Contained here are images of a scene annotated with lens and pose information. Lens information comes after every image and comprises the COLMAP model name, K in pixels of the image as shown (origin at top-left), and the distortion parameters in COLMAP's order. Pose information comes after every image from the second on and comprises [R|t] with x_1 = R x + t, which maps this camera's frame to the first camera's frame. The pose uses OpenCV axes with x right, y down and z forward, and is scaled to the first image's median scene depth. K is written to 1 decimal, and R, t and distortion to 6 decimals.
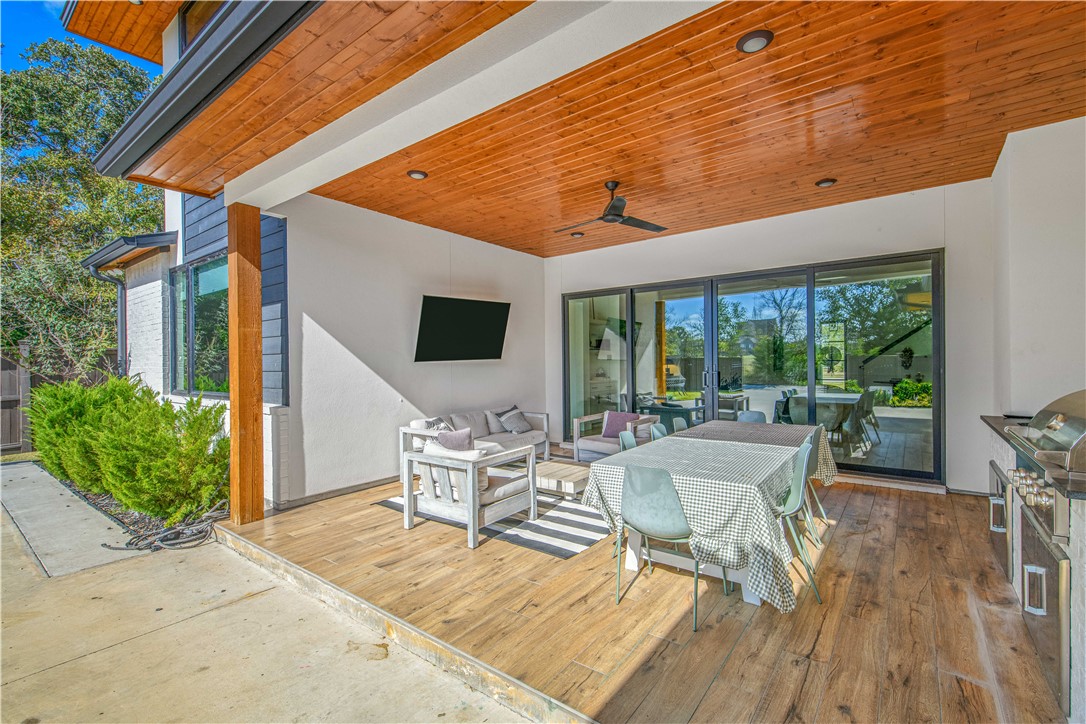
lens RADIAL K [[485.5, 0, 543.0], [0, 485.5, 362.0], [0, 0, 1]] dist [-0.000315, -0.000798]
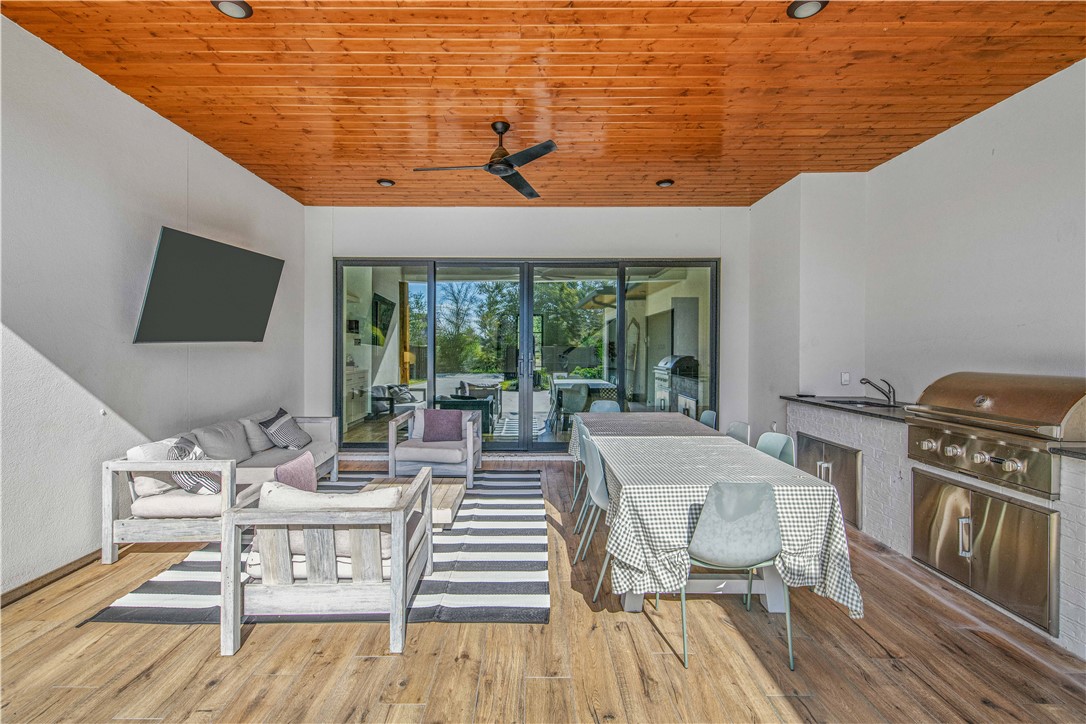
lens RADIAL K [[499.2, 0, 540.2], [0, 499.2, 349.5], [0, 0, 1]] dist [0.006820, -0.000944]
pose [[0.790452, 0.013751, 0.612369, -0.288123], [-0.014506, 0.999888, -0.003728, 0.003095], [-0.612352, -0.005936, 0.790563, 0.290518]]
